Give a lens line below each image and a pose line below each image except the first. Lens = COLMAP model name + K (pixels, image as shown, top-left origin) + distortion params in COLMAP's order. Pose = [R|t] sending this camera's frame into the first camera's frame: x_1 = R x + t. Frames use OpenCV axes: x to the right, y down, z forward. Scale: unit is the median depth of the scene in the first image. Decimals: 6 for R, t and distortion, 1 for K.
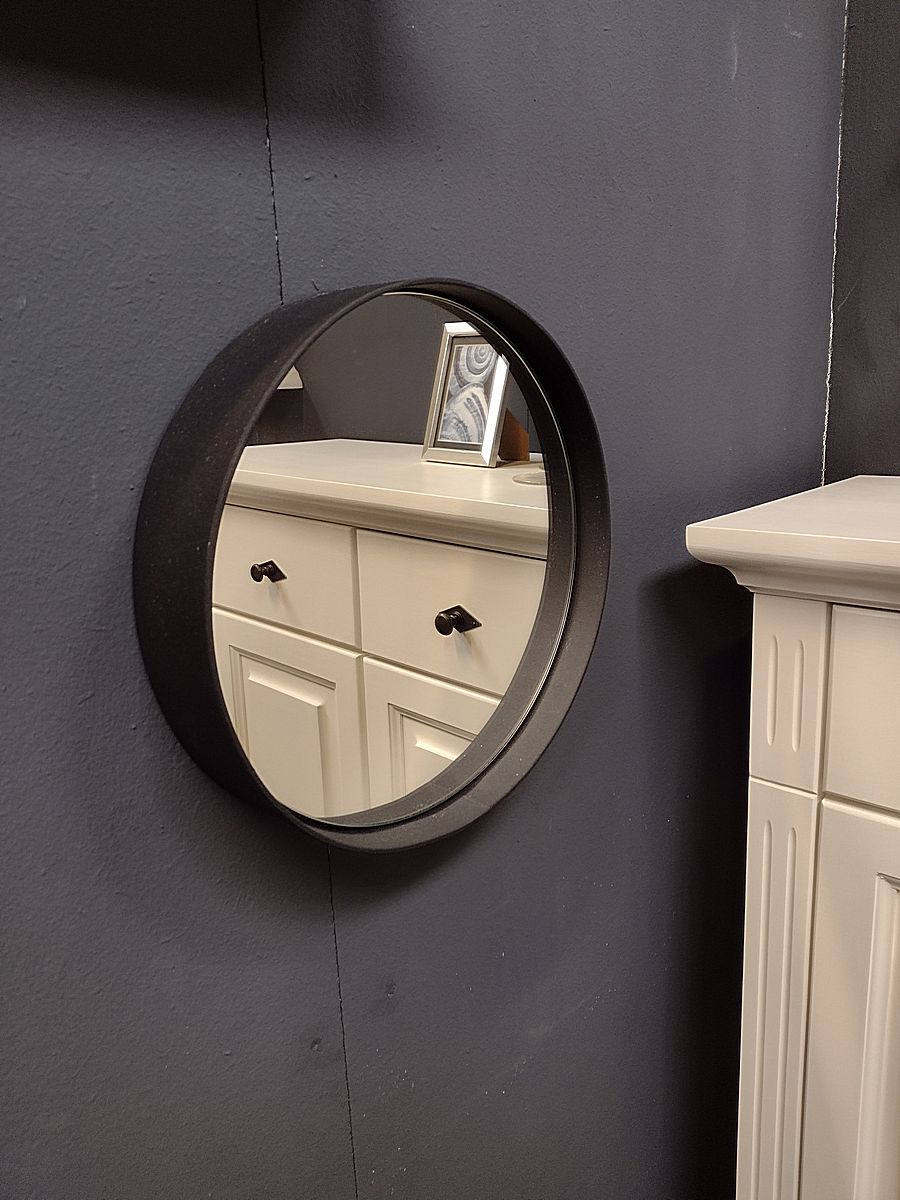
lens RADIAL K [[896.6, 0, 445.9], [0, 896.6, 593.4], [0, 0, 1]] dist [0.051829, -0.087422]
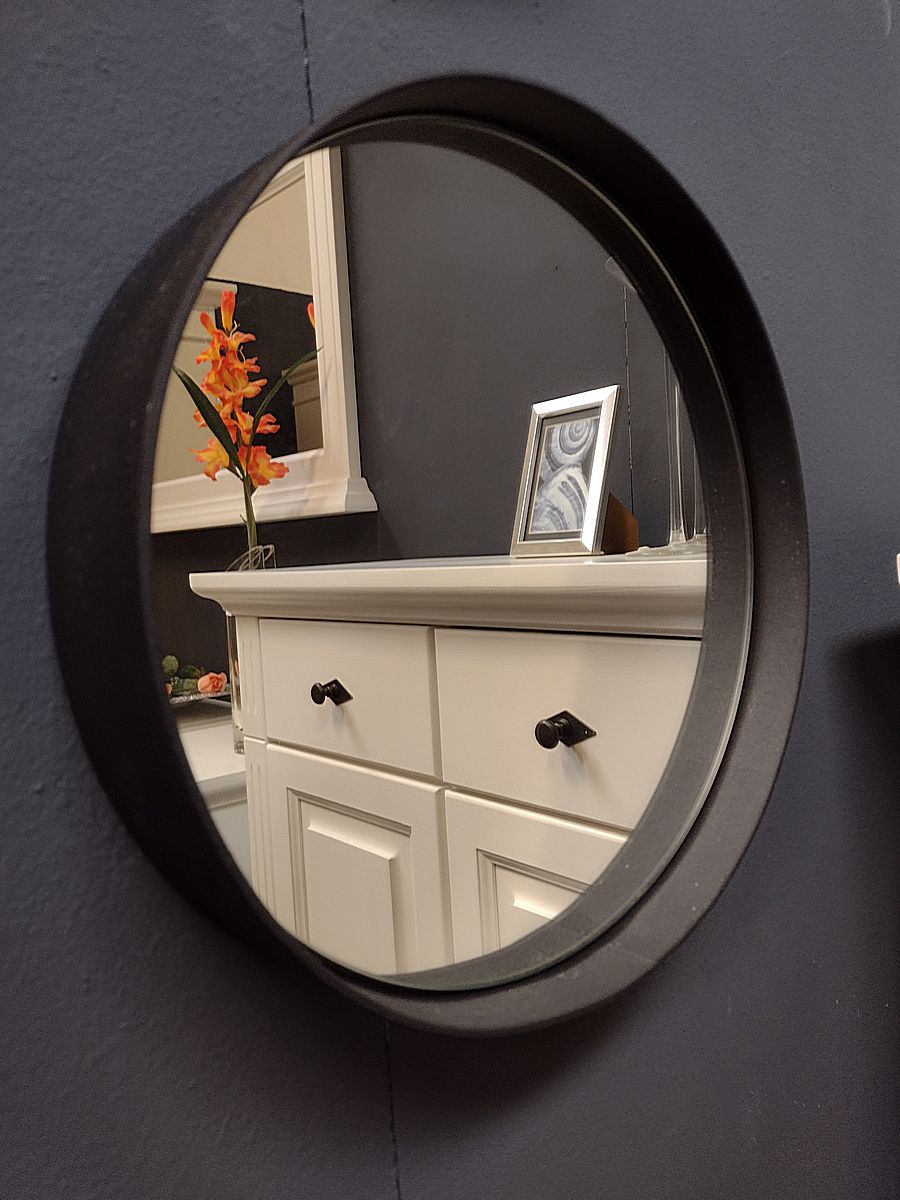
lens RADIAL K [[939.0, 0, 446.0], [0, 939.0, 580.4], [0, 0, 1]] dist [0.016288, -0.012750]
pose [[0.995768, -0.028779, -0.087282, -0.014245], [0.011780, 0.981840, -0.189343, 0.055394], [0.091146, 0.187514, 0.978024, 0.171978]]
